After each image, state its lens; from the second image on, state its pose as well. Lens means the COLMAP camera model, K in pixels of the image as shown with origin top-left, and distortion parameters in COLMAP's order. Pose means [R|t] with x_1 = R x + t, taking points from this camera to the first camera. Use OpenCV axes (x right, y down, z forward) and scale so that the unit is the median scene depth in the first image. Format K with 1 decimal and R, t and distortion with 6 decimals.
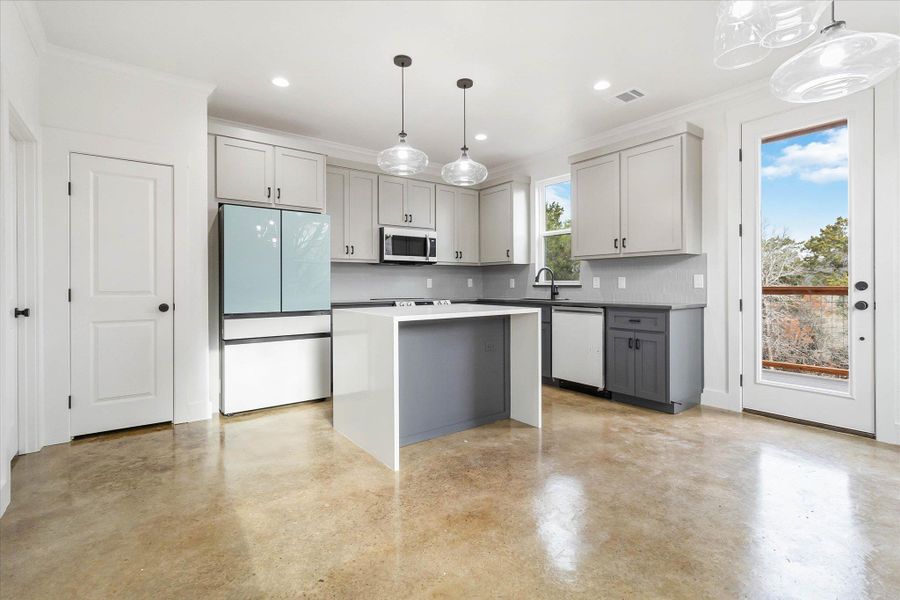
lens RADIAL K [[423.7, 0, 450.1], [0, 423.7, 280.8], [0, 0, 1]] dist [0.001680, 0.000046]
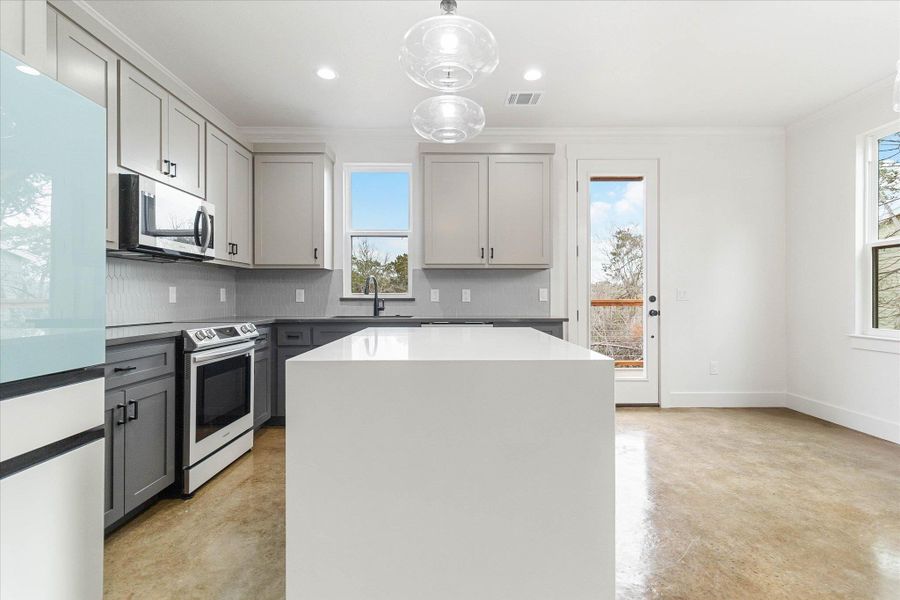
lens RADIAL K [[422.3, 0, 450.3], [0, 422.3, 296.7], [0, 0, 1]] dist [0.001025, 0.000123]
pose [[0.590480, 0.005068, 0.807037, -0.410707], [-0.008196, 0.999966, -0.000283, 0.007903], [-0.807011, -0.006447, 0.590501, 0.545509]]
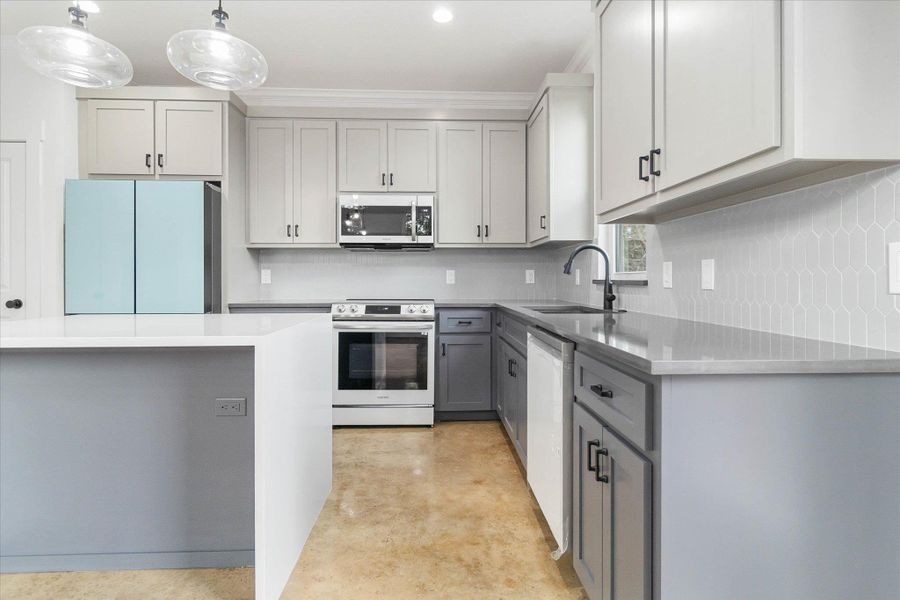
lens RADIAL K [[453.7, 0, 450.9], [0, 453.7, 279.1], [0, 0, 1]] dist [0.000511, -0.000250]
pose [[0.828679, 0.001963, -0.559721, 0.500783], [0.002562, 0.999970, 0.007301, 0.005735], [0.559718, -0.007484, 0.828649, 0.608595]]
